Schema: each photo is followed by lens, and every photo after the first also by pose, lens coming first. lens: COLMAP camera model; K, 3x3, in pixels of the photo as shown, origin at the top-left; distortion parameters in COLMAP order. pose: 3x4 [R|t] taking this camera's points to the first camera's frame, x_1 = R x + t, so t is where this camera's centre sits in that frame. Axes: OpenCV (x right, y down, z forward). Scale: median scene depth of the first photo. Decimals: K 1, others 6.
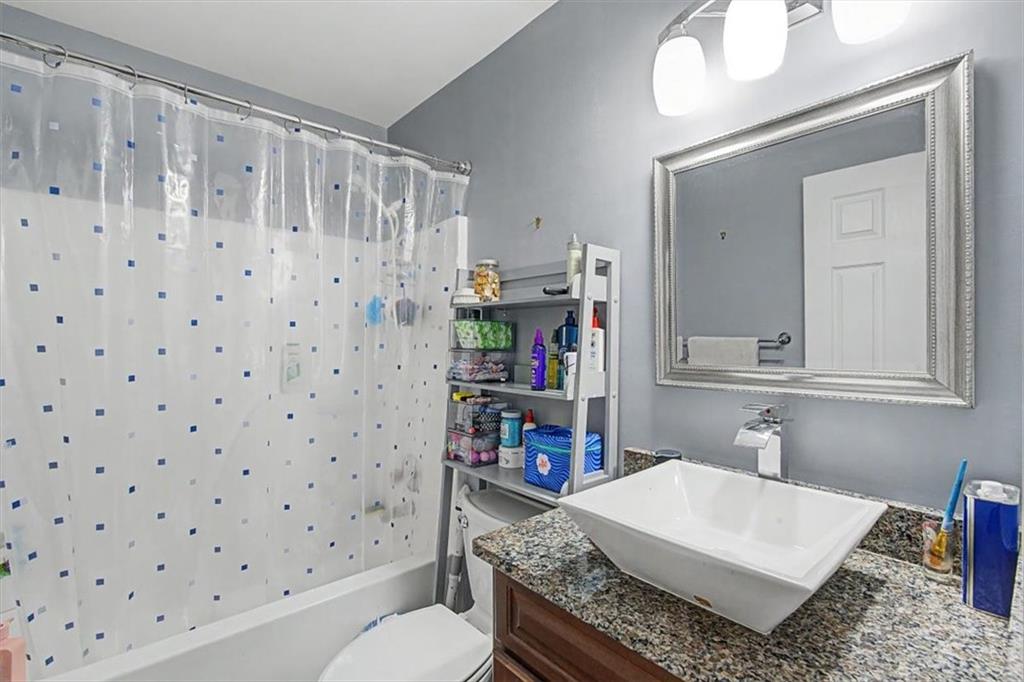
lens RADIAL K [[463.7, 0, 509.8], [0, 463.7, 343.6], [0, 0, 1]] dist [-0.005188, 0.002442]
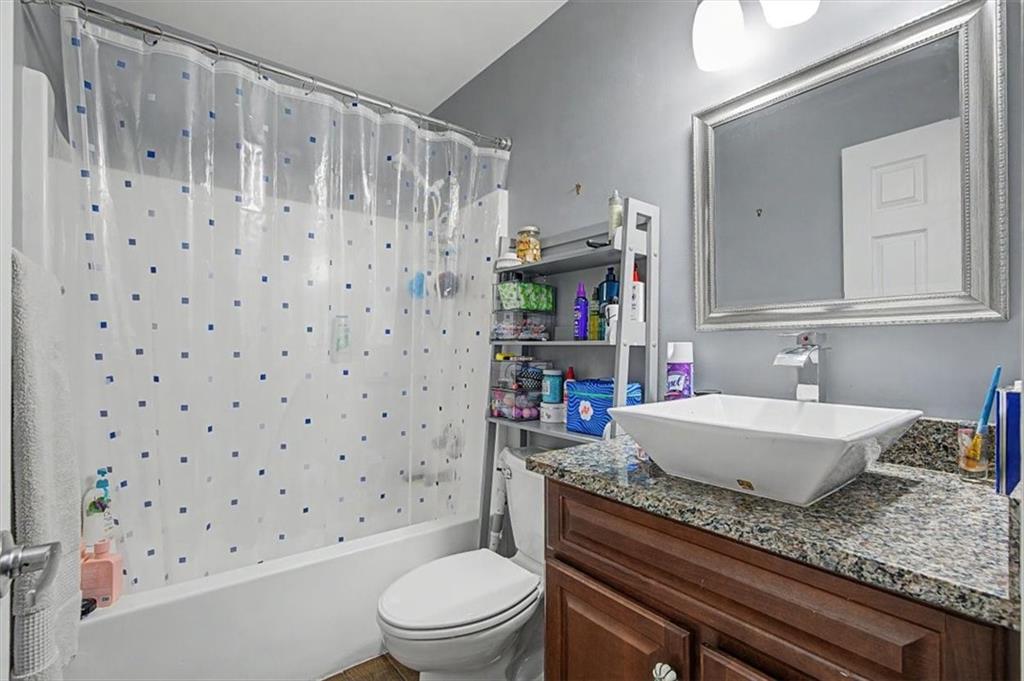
lens RADIAL K [[463.7, 0, 513.5], [0, 463.7, 338.0], [0, 0, 1]] dist [-0.005188, 0.002442]
pose [[0.998491, 0.000643, -0.054908, -0.035028], [-0.001060, 0.999971, -0.007566, 0.106869], [0.054902, 0.007613, 0.998463, -0.062660]]
